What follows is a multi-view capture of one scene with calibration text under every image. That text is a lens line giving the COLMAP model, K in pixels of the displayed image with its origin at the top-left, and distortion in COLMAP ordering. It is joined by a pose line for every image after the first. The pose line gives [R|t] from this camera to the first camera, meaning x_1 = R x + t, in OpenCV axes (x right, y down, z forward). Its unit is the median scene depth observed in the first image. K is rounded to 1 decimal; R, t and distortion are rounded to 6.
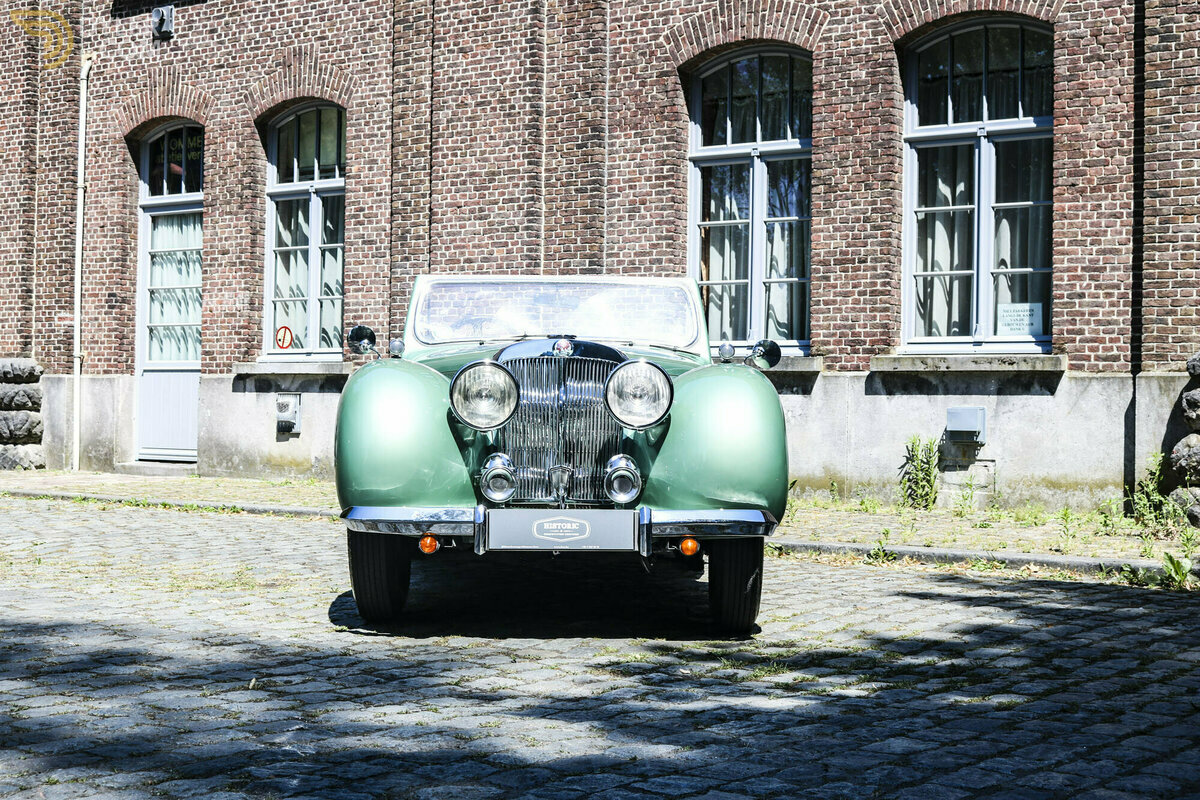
lens RADIAL K [[1816.2, 0, 601.5], [0, 1816.2, 400.0], [0, 0, 1]] dist [-0.059214, 0.000000]
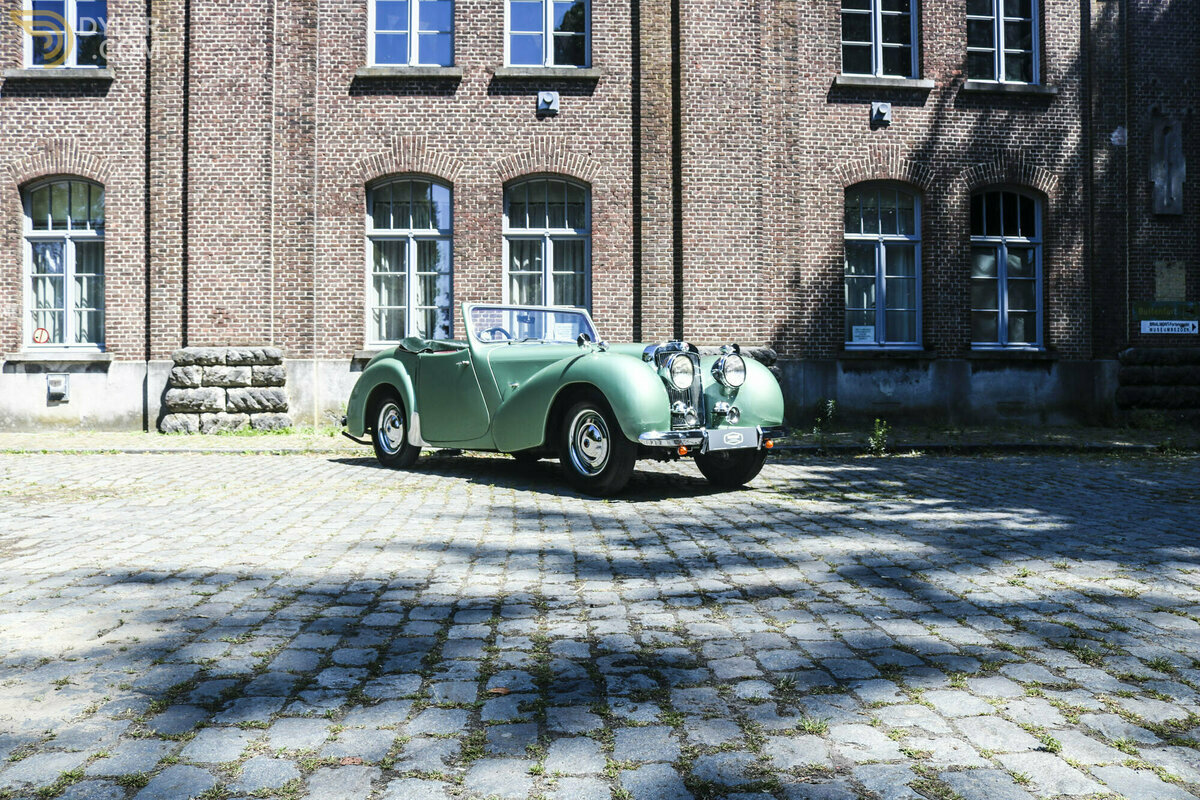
lens RADIAL K [[992.7, 0, 603.3], [0, 992.7, 394.8], [0, 0, 1]] dist [-0.141838, 0.114656]
pose [[0.768275, -0.022041, 0.639740, -0.378913], [0.009313, 0.999686, 0.023258, -0.000561], [-0.640052, -0.011911, 0.768239, 0.131974]]
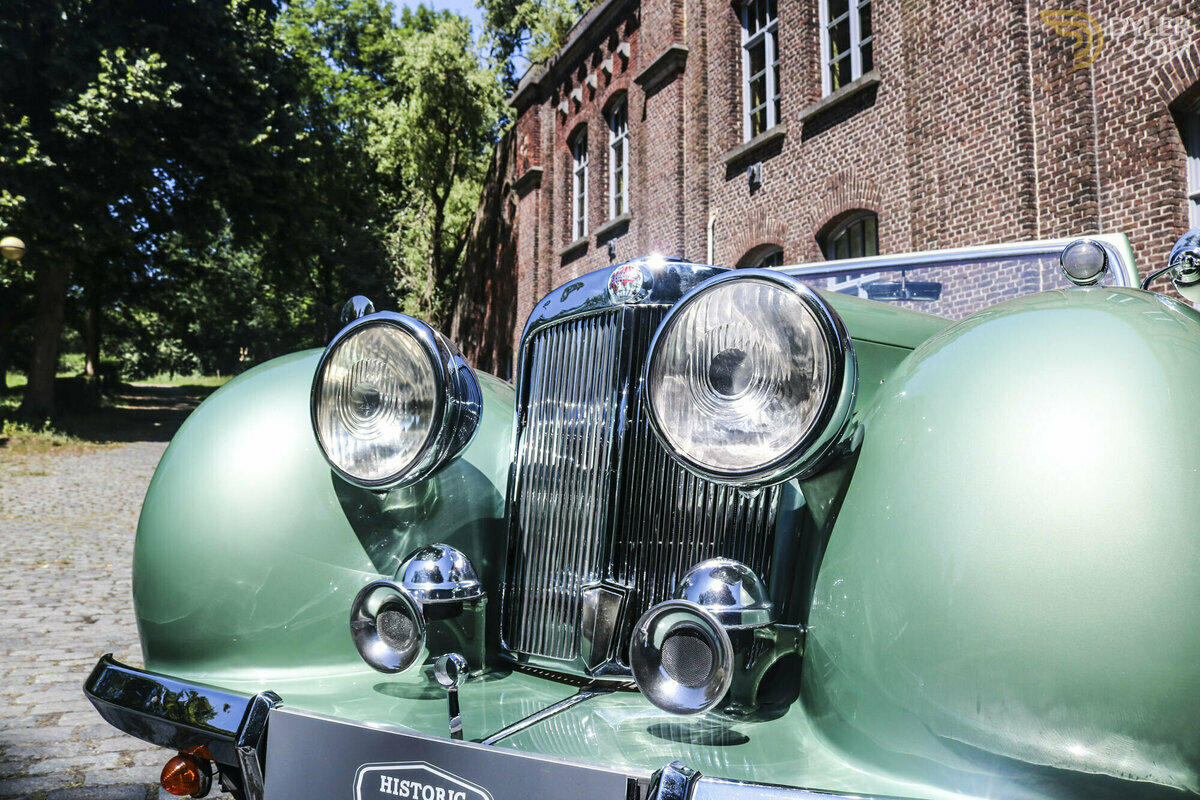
lens RADIAL K [[992.7, 0, 605.6], [0, 992.7, 399.5], [0, 0, 1]] dist [-0.141838, 0.114656]
pose [[0.849805, -0.048387, -0.524871, 0.045054], [0.013308, 0.997430, -0.070404, 0.006275], [0.526929, 0.052845, 0.848265, 0.407014]]
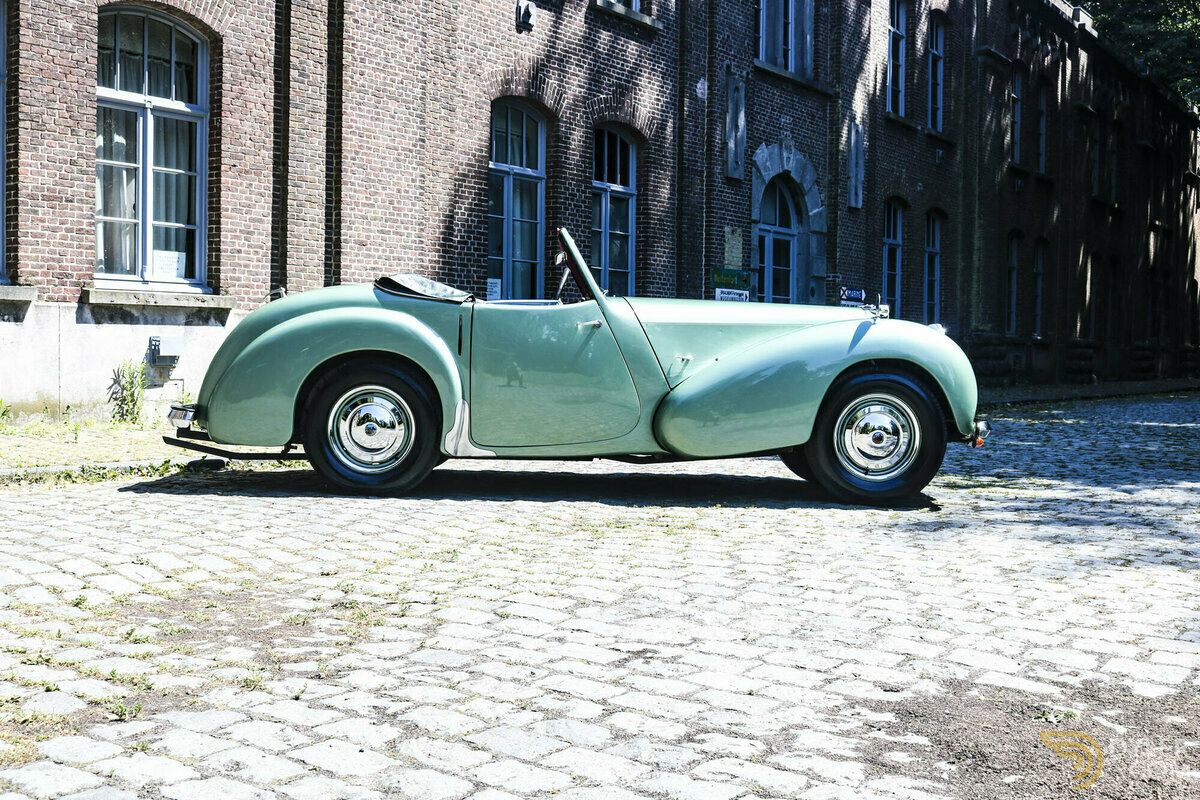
lens RADIAL K [[1264.4, 0, 607.0], [0, 1264.4, 400.3], [0, 0, 1]] dist [-0.056390, 0.000000]
pose [[0.011243, -0.053280, 0.998516, -0.555122], [-0.018236, 0.998402, 0.053479, -0.002852], [-0.999770, -0.018810, 0.010253, 0.613784]]
